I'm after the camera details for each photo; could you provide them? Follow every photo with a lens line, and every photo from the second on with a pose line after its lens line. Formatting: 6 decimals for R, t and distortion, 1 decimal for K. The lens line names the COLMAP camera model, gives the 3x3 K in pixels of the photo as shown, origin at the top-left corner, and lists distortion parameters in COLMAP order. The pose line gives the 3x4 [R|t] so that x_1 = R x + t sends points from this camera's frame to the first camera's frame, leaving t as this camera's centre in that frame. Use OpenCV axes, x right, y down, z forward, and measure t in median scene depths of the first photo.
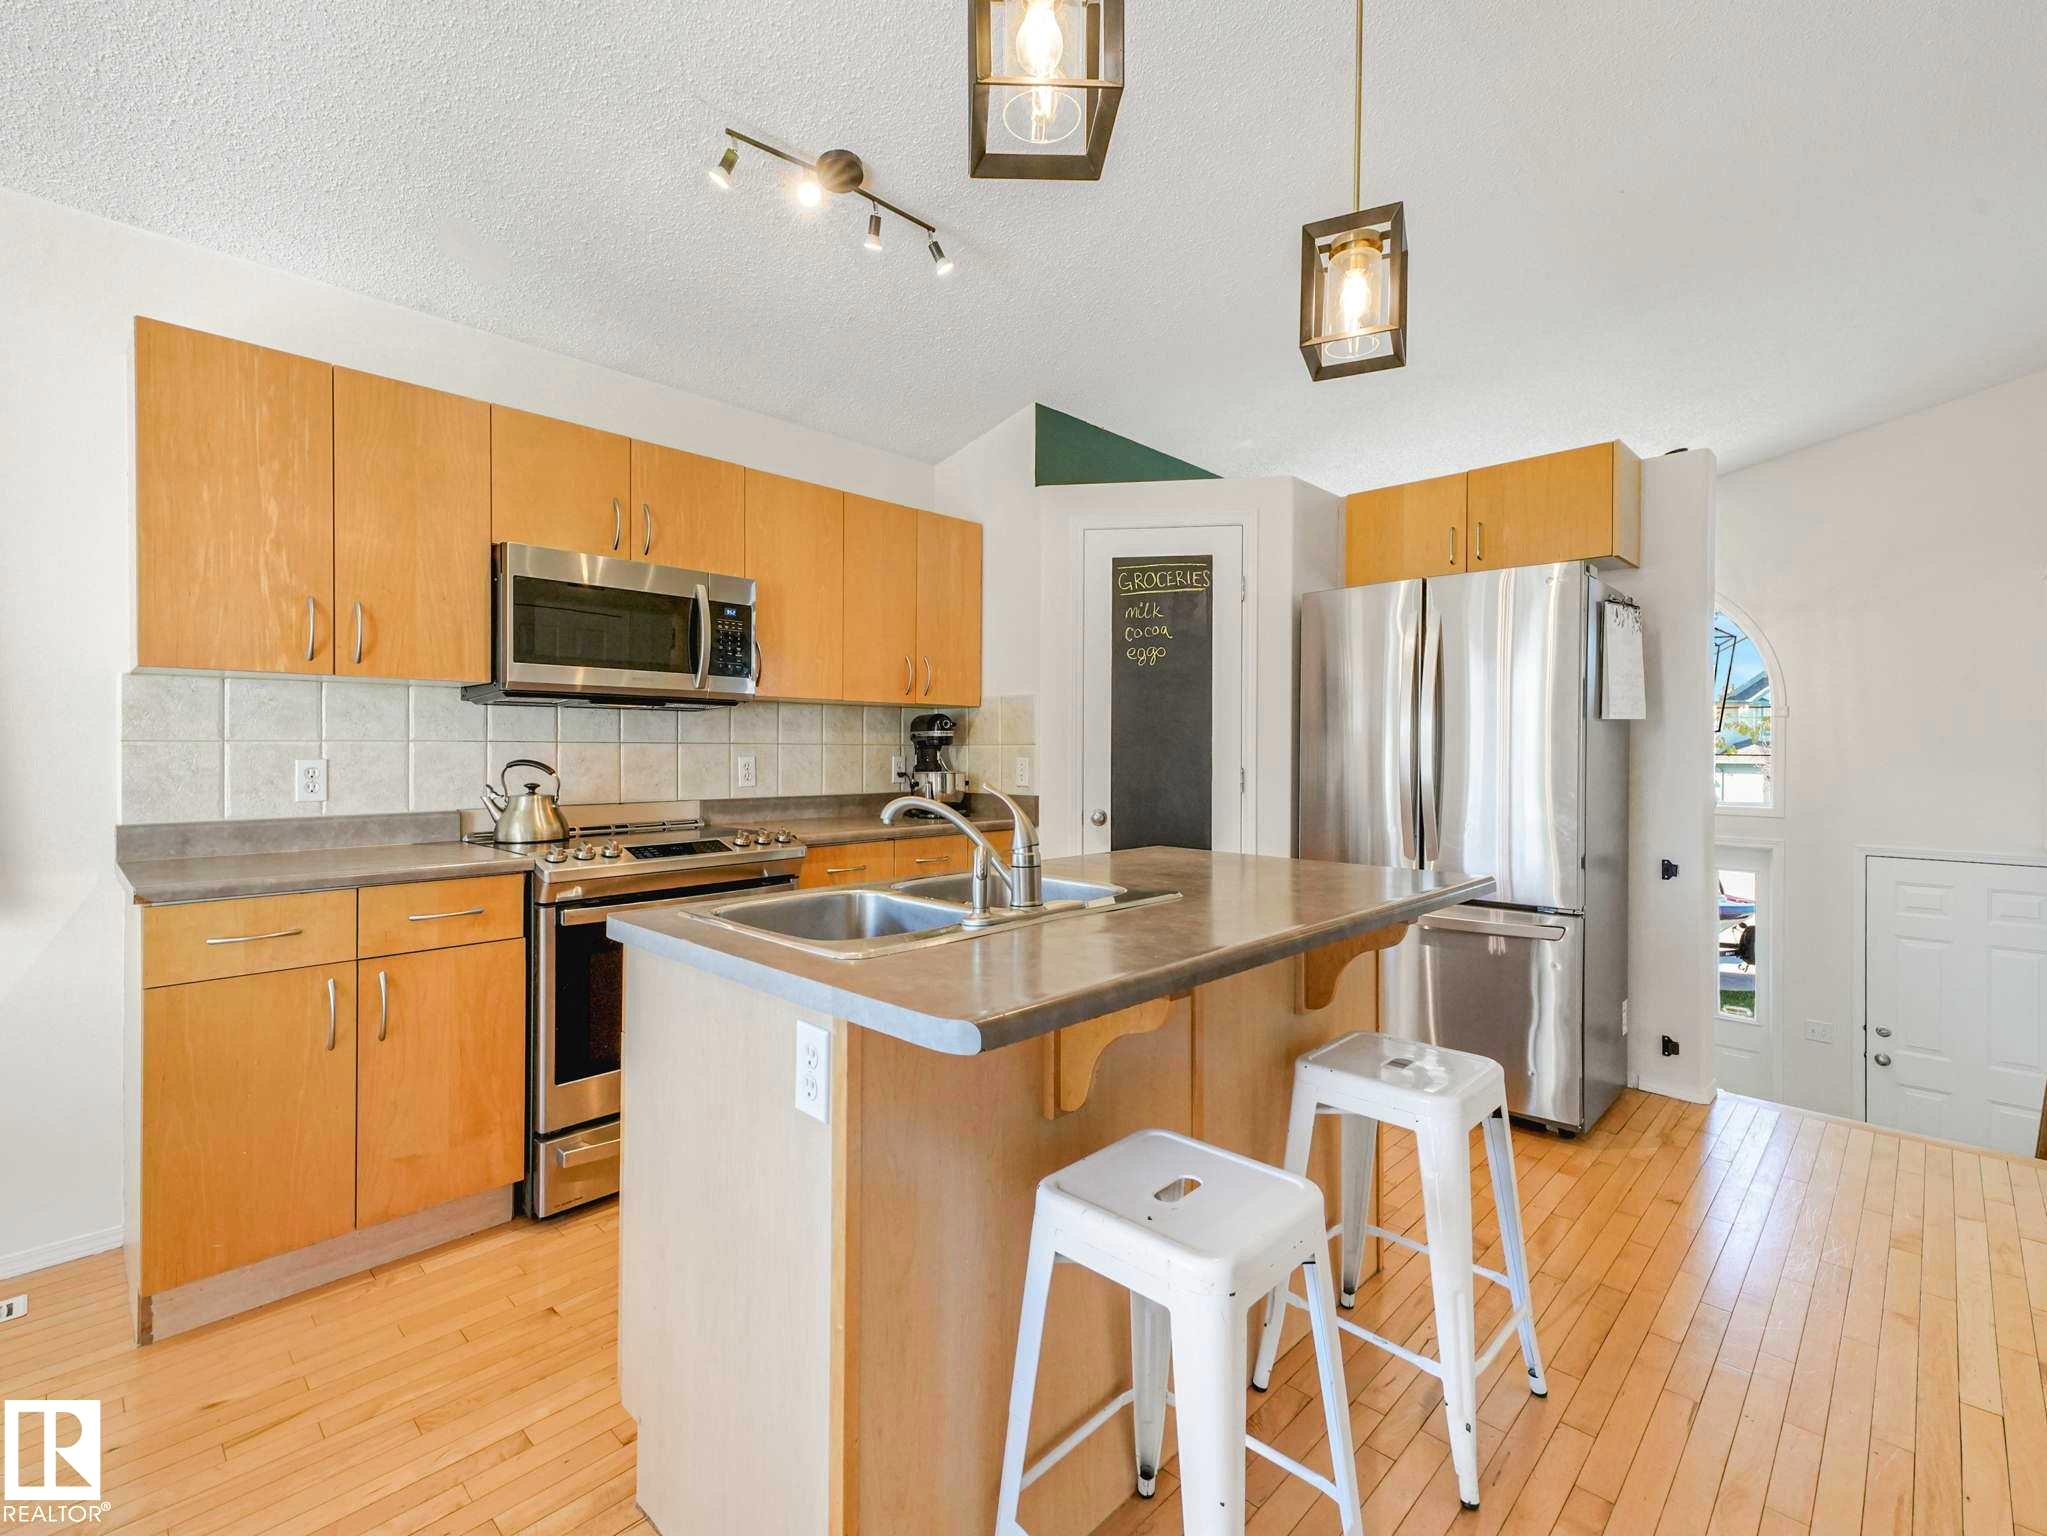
lens RADIAL K [[950.5, 0, 970.0], [0, 950.5, 761.6], [0, 0, 1]] dist [0.023896, 0.000066]
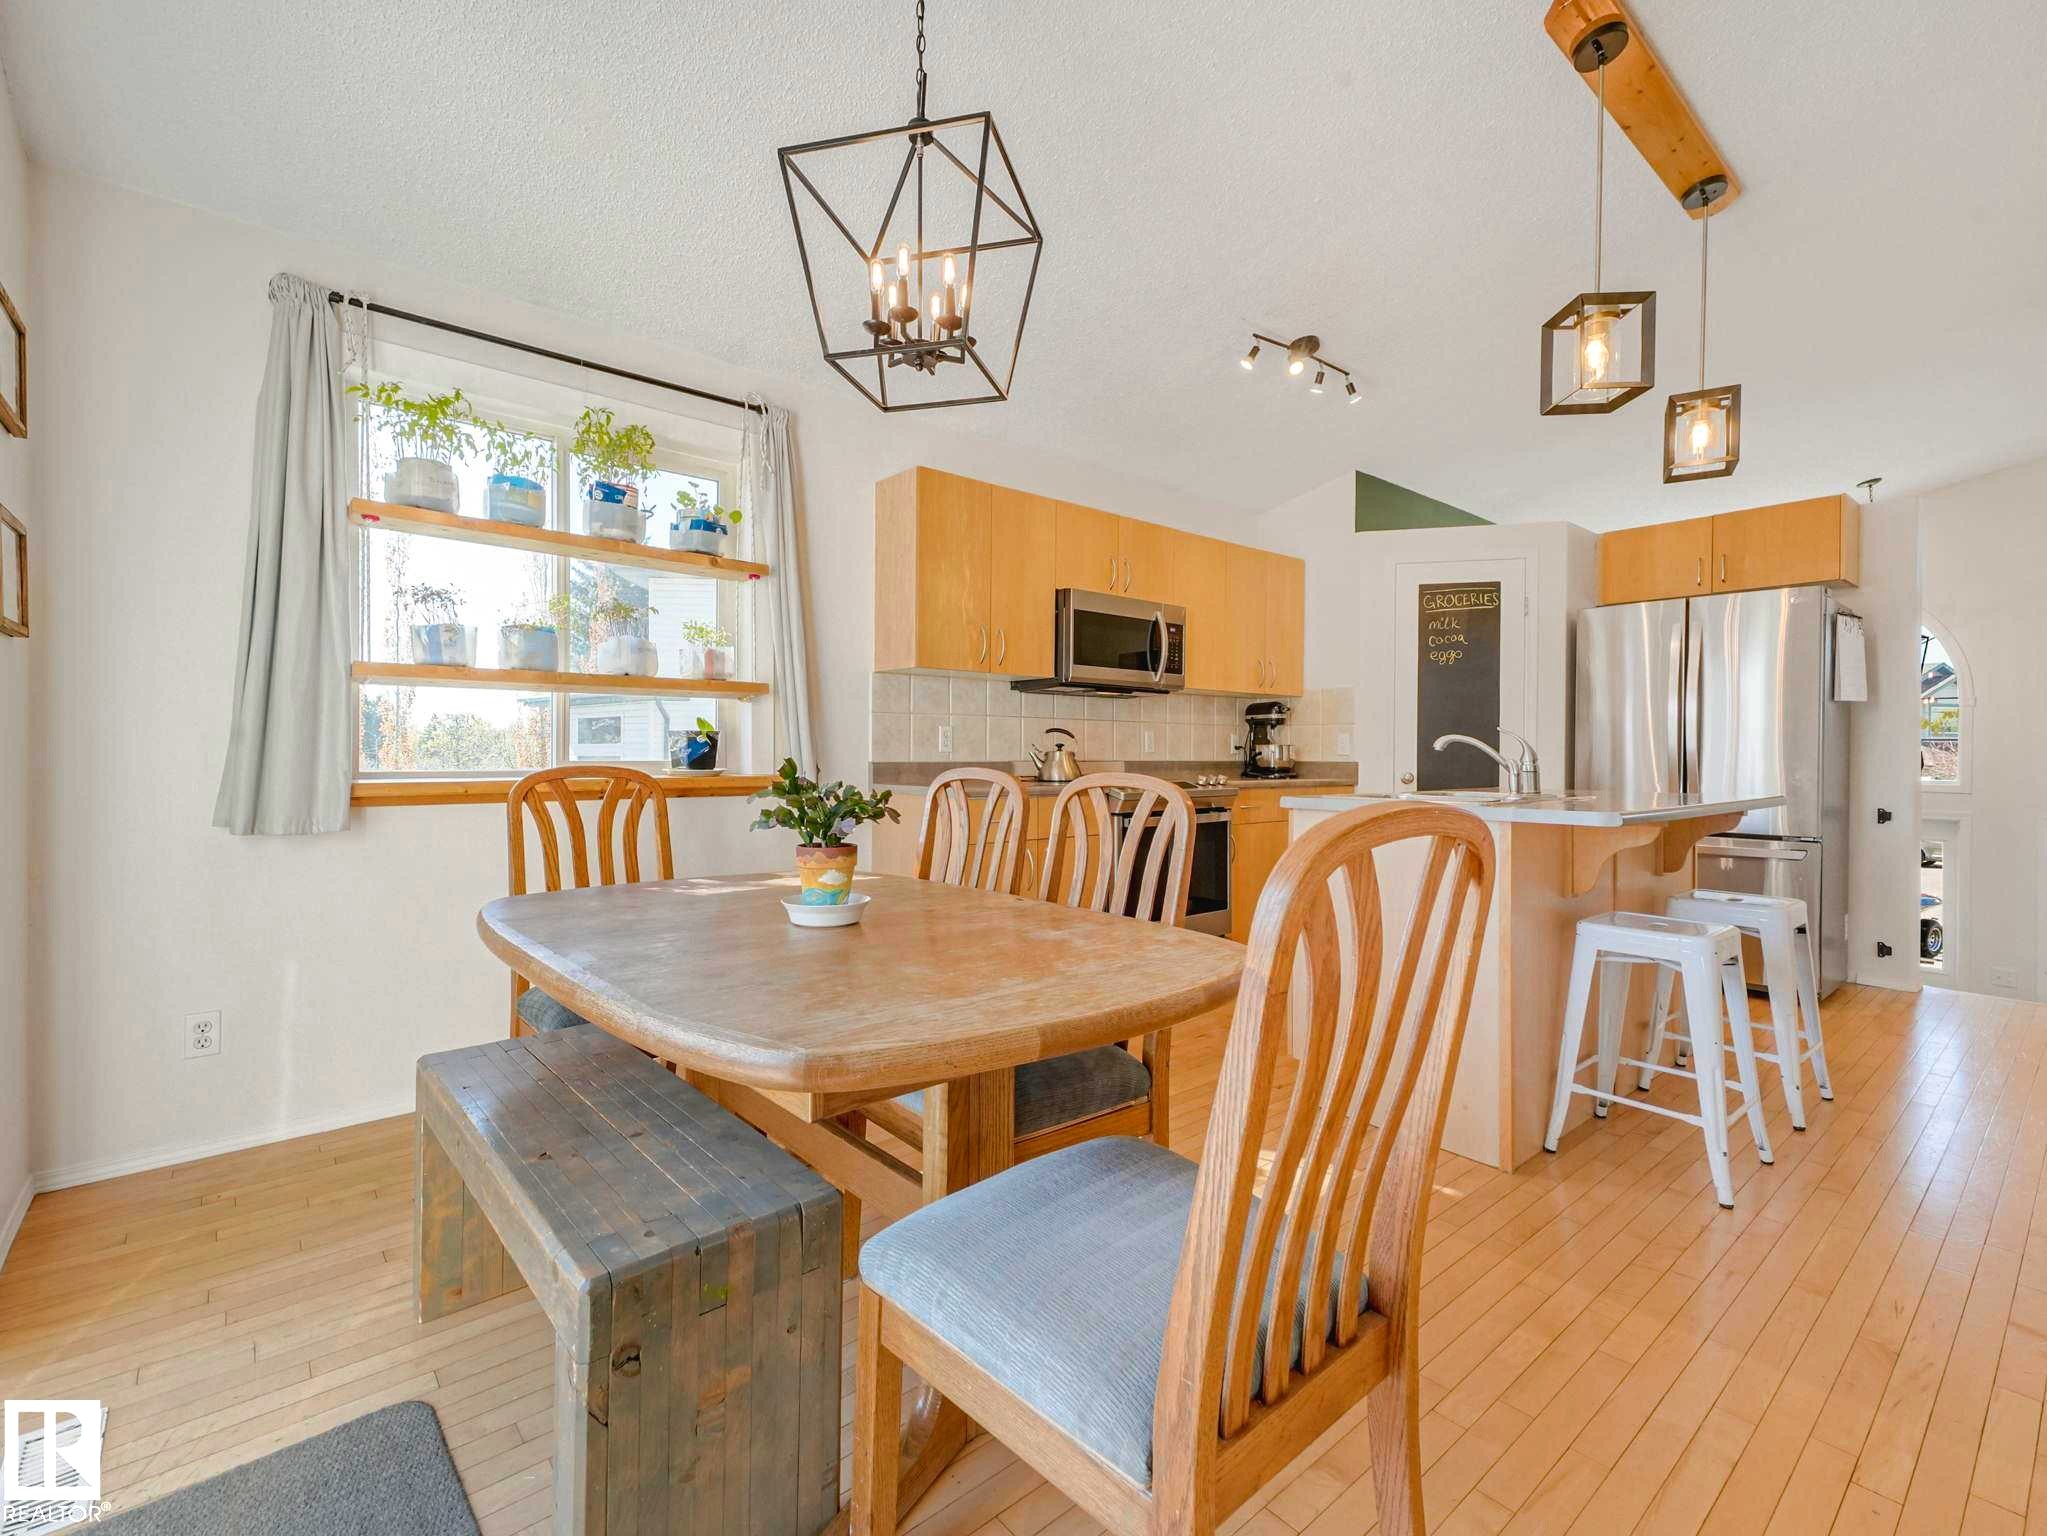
lens RADIAL K [[901.5, 0, 998.0], [0, 901.5, 757.0], [0, 0, 1]] dist [0.024346, -0.000357]
pose [[0.994817, 0.004467, -0.101583, -0.335473], [-0.004839, 0.999982, -0.003415, 0.039792], [0.101566, 0.003889, 0.994821, -0.360376]]
